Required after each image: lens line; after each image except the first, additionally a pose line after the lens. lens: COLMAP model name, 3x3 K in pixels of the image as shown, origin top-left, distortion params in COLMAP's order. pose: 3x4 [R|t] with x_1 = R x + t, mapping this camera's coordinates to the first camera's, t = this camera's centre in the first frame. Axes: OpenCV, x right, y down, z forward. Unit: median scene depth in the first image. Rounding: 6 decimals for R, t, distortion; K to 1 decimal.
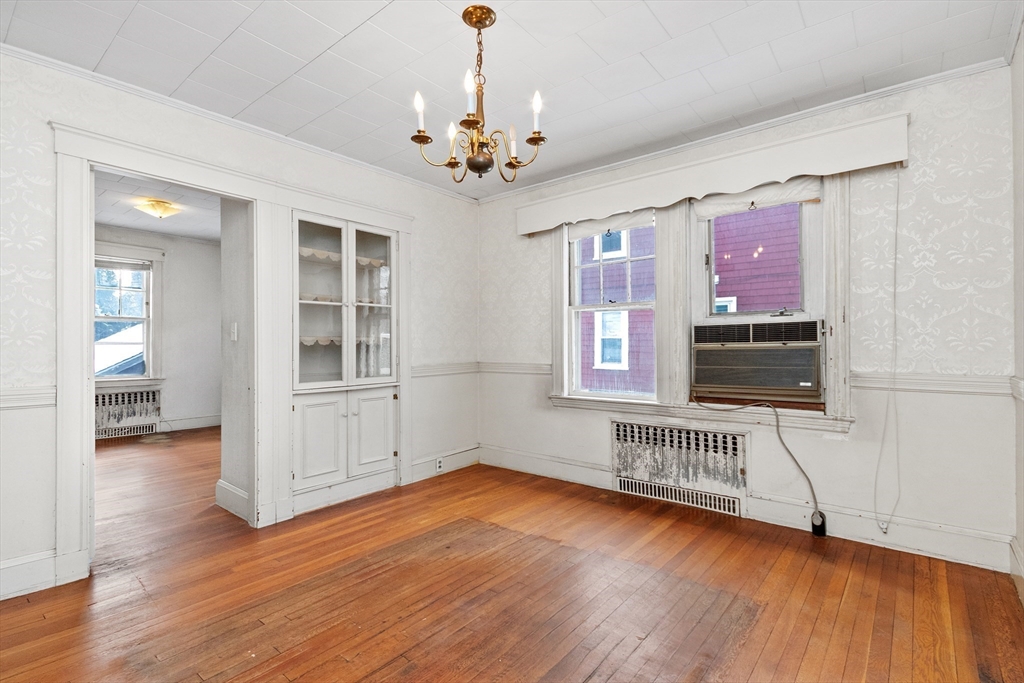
lens RADIAL K [[488.1, 0, 485.5], [0, 488.1, 333.6], [0, 0, 1]] dist [0.015909, 0.000061]
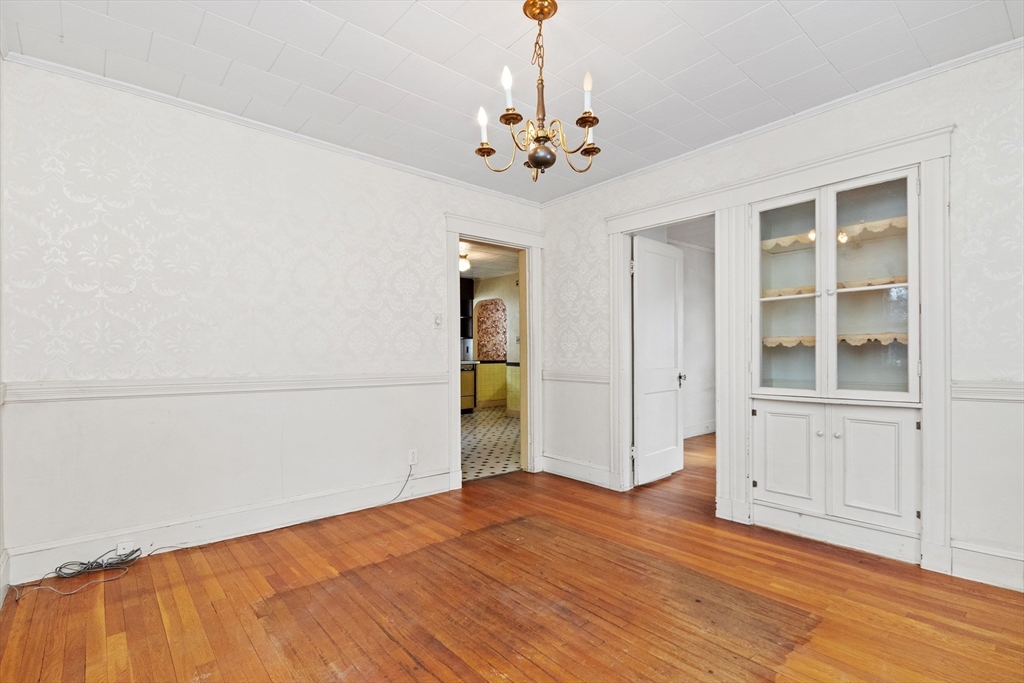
lens RADIAL K [[475.2, 0, 524.9], [0, 475.2, 352.0], [0, 0, 1]] dist [0.005276, -0.000149]
pose [[-0.126404, 0.000522, -0.991979, 0.629647], [0.029208, 0.999568, -0.003196, 0.026021], [0.991549, -0.029378, -0.126365, 0.727645]]
